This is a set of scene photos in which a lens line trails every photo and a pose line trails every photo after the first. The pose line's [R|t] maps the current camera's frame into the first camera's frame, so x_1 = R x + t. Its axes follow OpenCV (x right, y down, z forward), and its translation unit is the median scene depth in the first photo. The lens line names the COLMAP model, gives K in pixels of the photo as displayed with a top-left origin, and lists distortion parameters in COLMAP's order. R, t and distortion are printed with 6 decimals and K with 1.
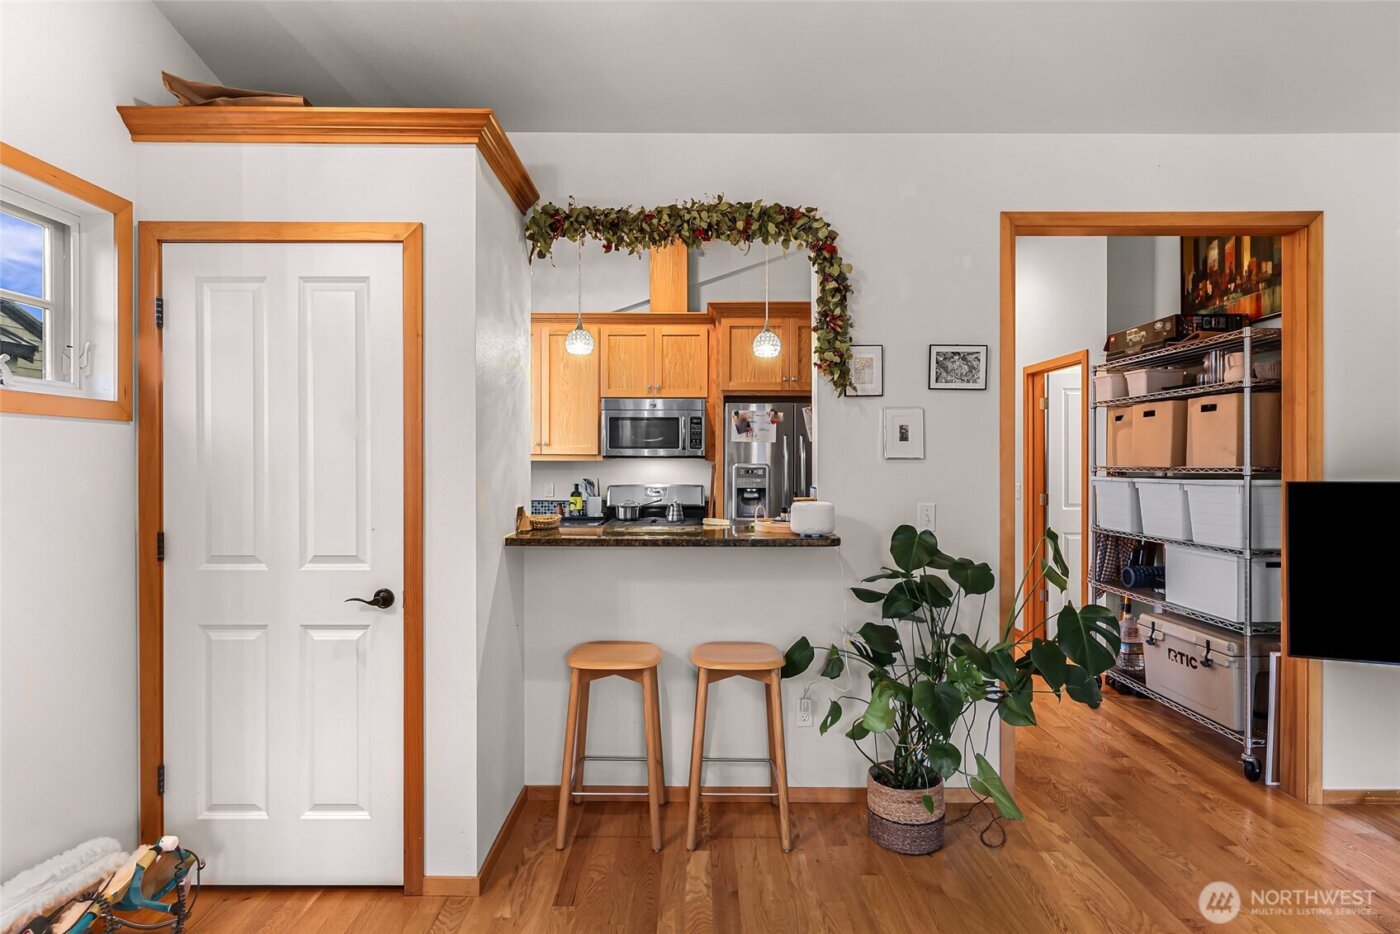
lens RADIAL K [[692.7, 0, 704.6], [0, 692.7, 465.2], [0, 0, 1]] dist [0.000011, 0.000327]
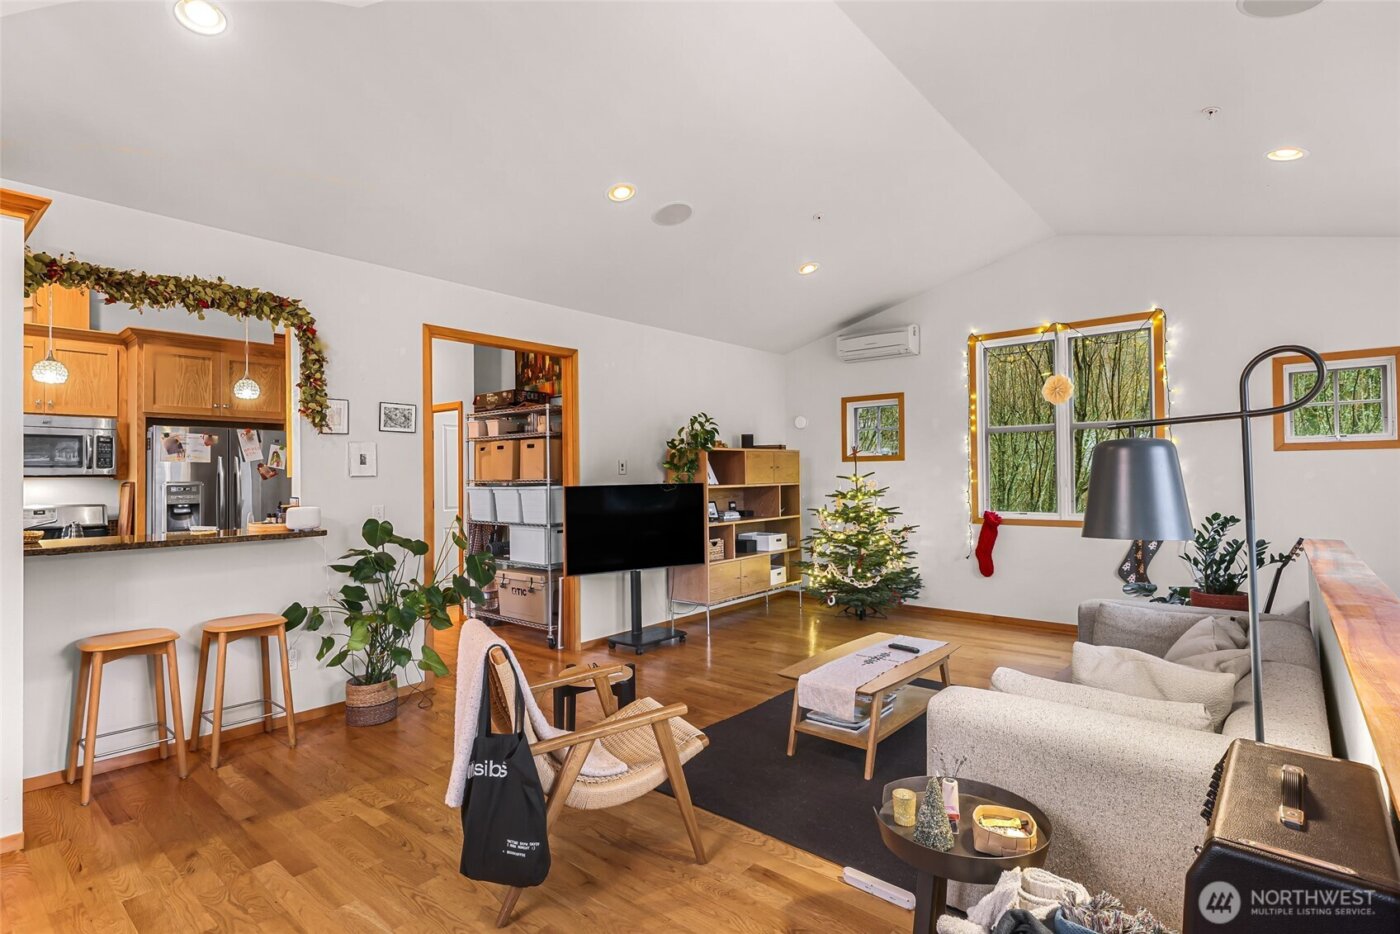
lens RADIAL K [[692.7, 0, 705.4], [0, 692.7, 468.1], [0, 0, 1]] dist [0.000011, 0.000327]
pose [[0.636256, 0.000998, 0.771477, -0.390366], [0.012764, 0.999849, -0.011820, 0.000029], [-0.771372, 0.017368, 0.636147, -0.519322]]
